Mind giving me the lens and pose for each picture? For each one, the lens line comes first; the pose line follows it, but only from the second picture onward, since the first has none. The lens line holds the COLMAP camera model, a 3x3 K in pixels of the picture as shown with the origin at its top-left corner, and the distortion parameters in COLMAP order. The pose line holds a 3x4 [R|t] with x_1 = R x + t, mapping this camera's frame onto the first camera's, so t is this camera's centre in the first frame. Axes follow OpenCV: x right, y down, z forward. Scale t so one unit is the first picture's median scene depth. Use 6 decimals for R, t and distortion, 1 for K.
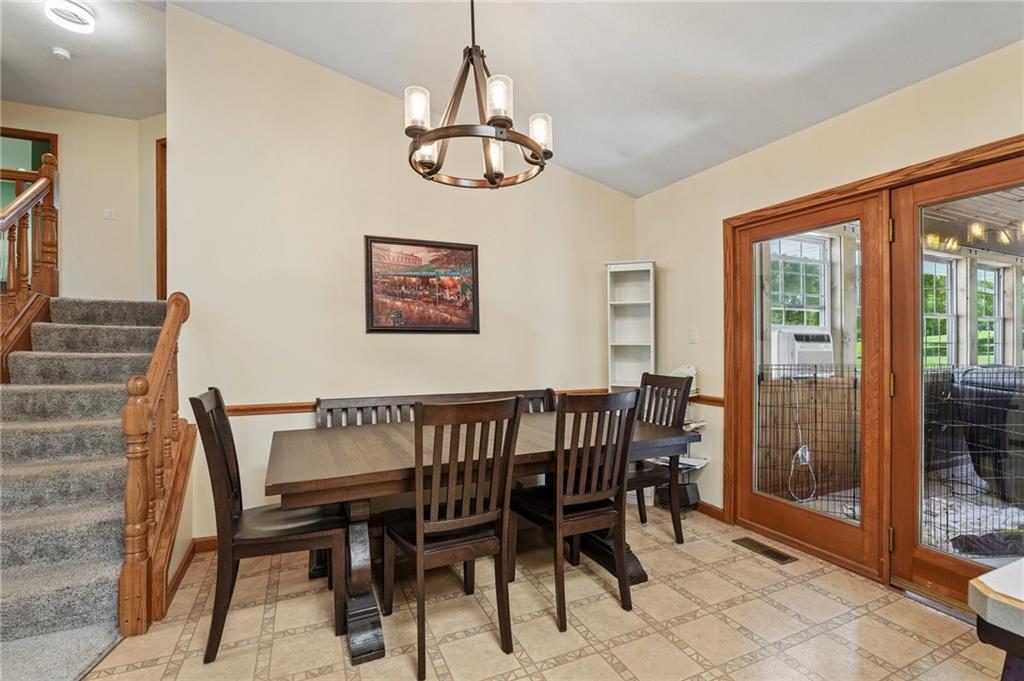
lens RADIAL K [[465.7, 0, 506.0], [0, 465.7, 343.8], [0, 0, 1]] dist [-0.011181, 0.000070]
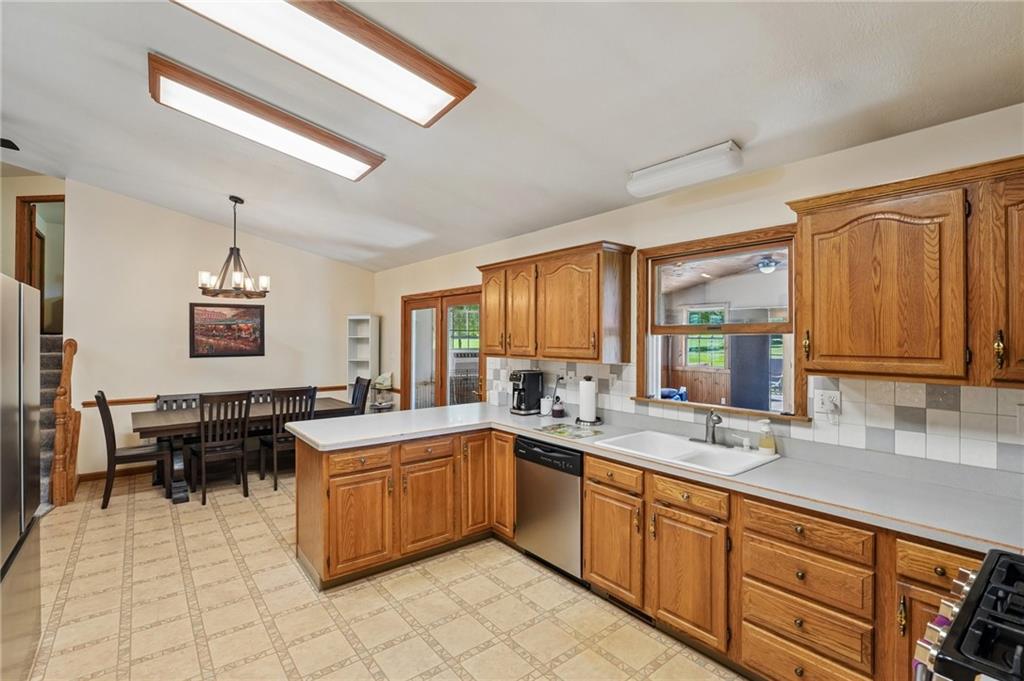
lens RADIAL K [[465.7, 0, 513.1], [0, 465.7, 334.5], [0, 0, 1]] dist [-0.011181, 0.000070]
pose [[0.966139, 0.003222, 0.258003, 0.489736], [-0.003580, 0.999993, 0.000917, -0.132080], [-0.257999, -0.001810, 0.966144, -1.154259]]
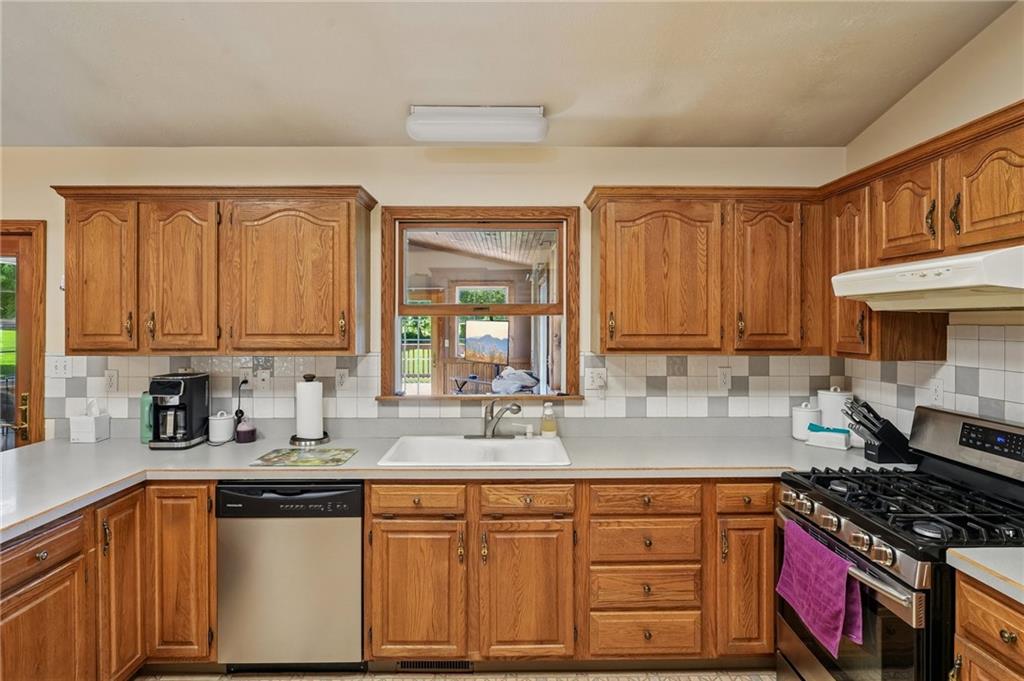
lens RADIAL K [[536.5, 0, 511.7], [0, 536.5, 324.0], [0, 0, 1]] dist [-0.000273, -0.001312]
pose [[0.396588, -0.002501, 0.917993, 0.230728], [-0.004995, 0.999976, 0.004882, -0.121899], [-0.917983, -0.006521, 0.396566, -0.747674]]
